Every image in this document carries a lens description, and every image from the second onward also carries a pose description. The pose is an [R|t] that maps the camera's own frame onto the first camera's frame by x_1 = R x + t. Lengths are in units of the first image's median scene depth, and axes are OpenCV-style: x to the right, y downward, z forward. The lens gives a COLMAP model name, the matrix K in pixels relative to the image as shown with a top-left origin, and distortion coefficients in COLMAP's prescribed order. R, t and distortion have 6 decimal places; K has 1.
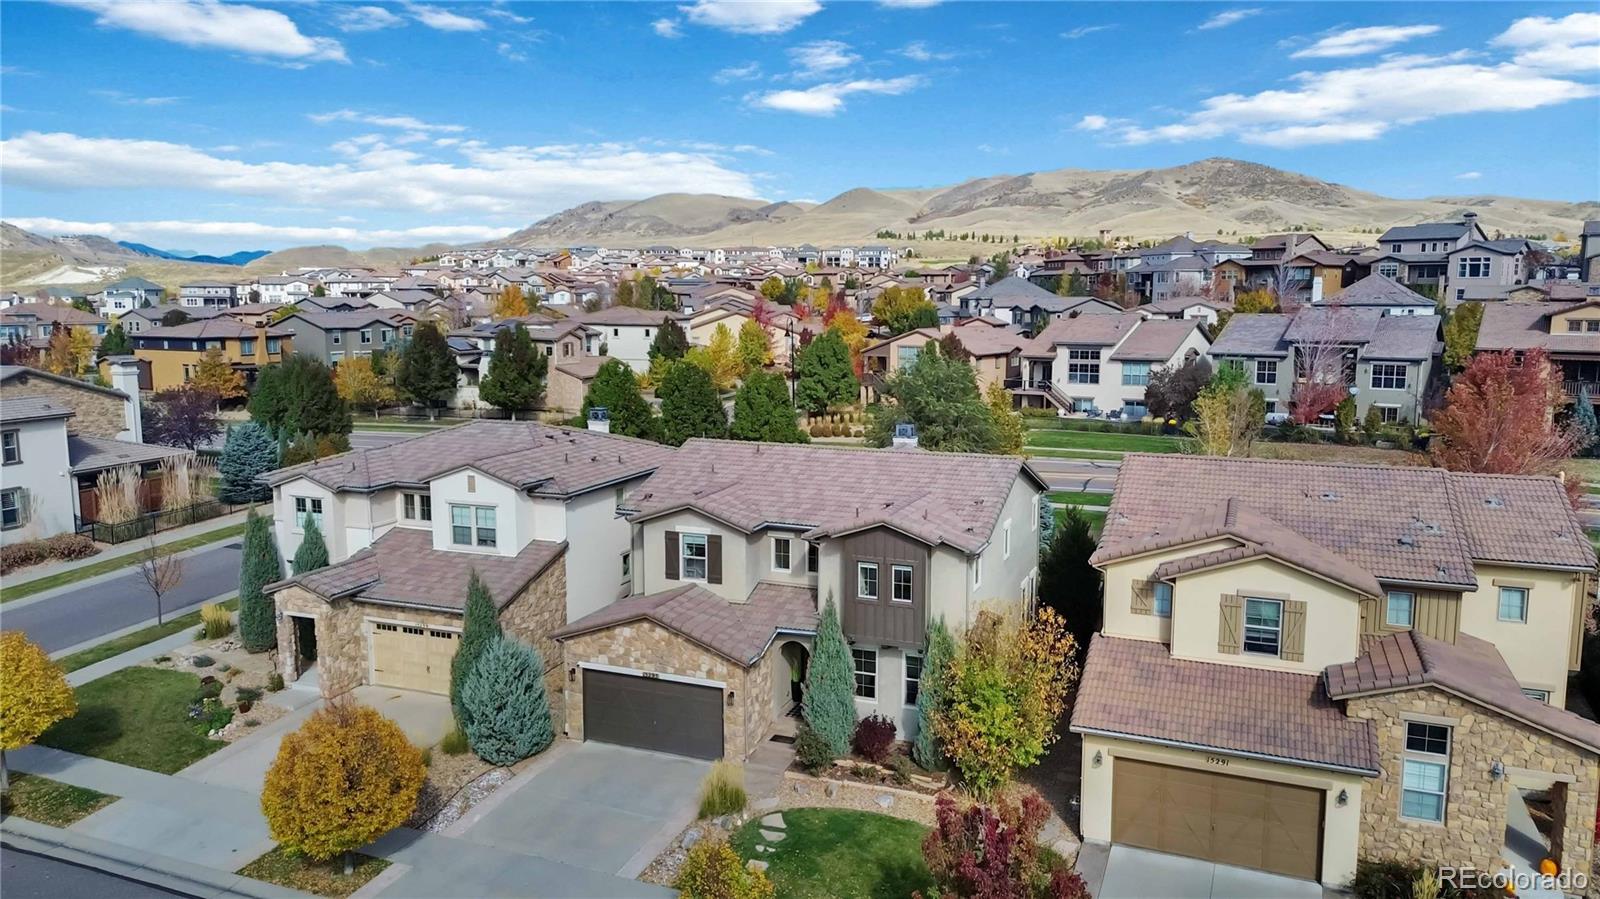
lens RADIAL K [[1149.9, 0, 800.0], [0, 1149.9, 449.5], [0, 0, 1]] dist [0.085263, -0.073062]
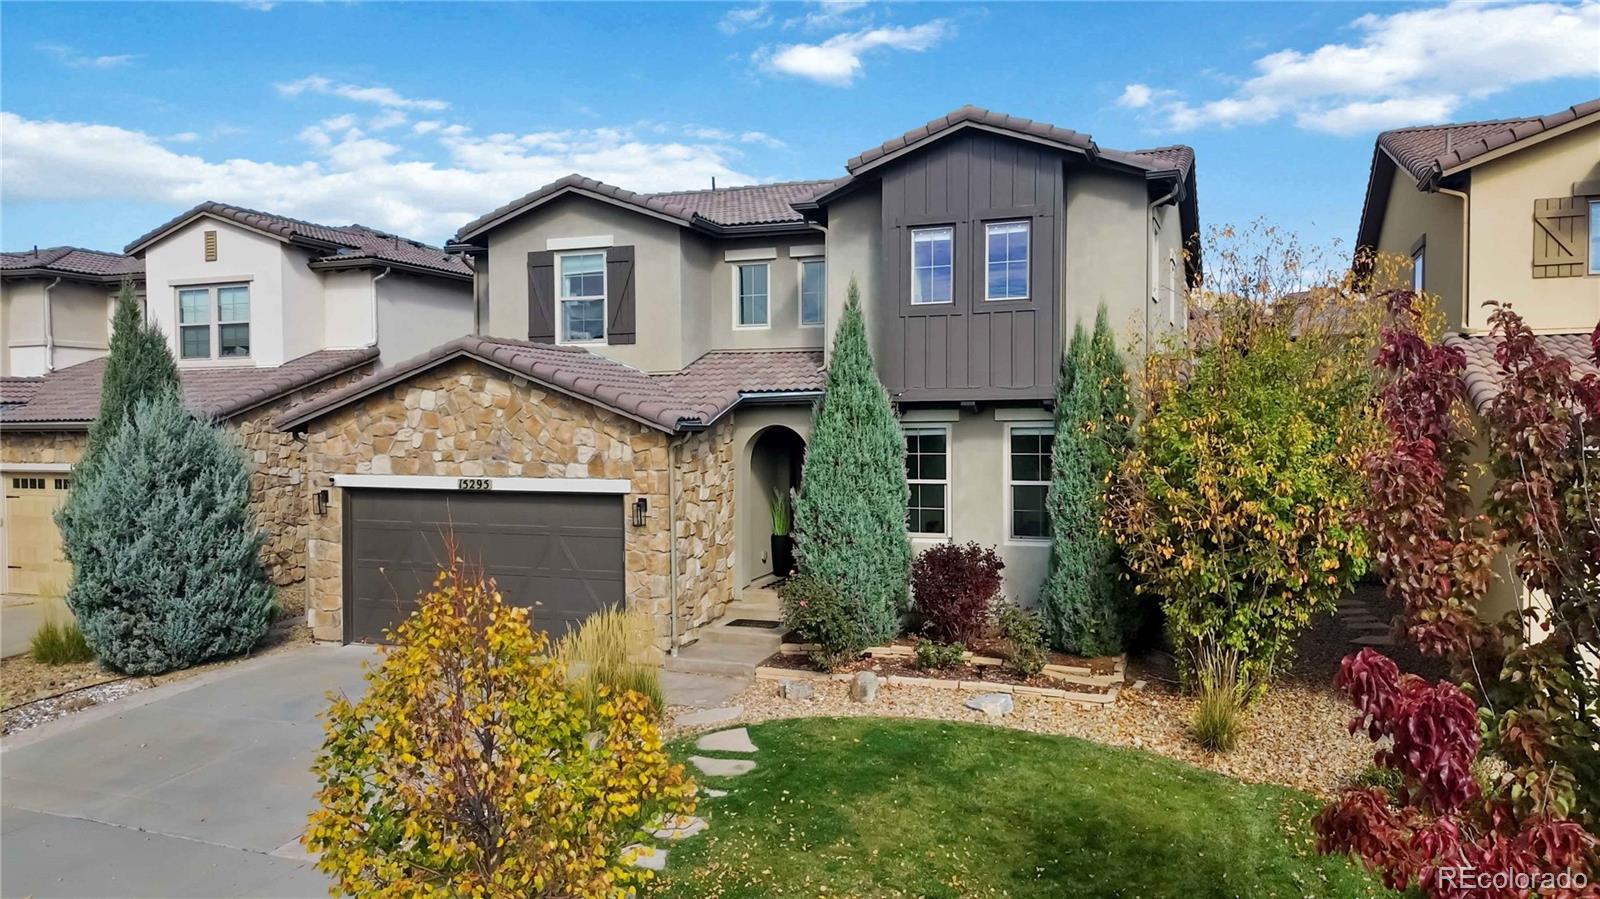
lens RADIAL K [[1153.9, 0, 800.0], [0, 1153.9, 449.5], [0, 0, 1]] dist [0.067246, -0.070806]
pose [[0.999885, -0.006755, 0.013614, -0.001784], [0.008211, 0.993908, -0.109907, 0.235767], [-0.012788, 0.110006, 0.993849, 0.524665]]
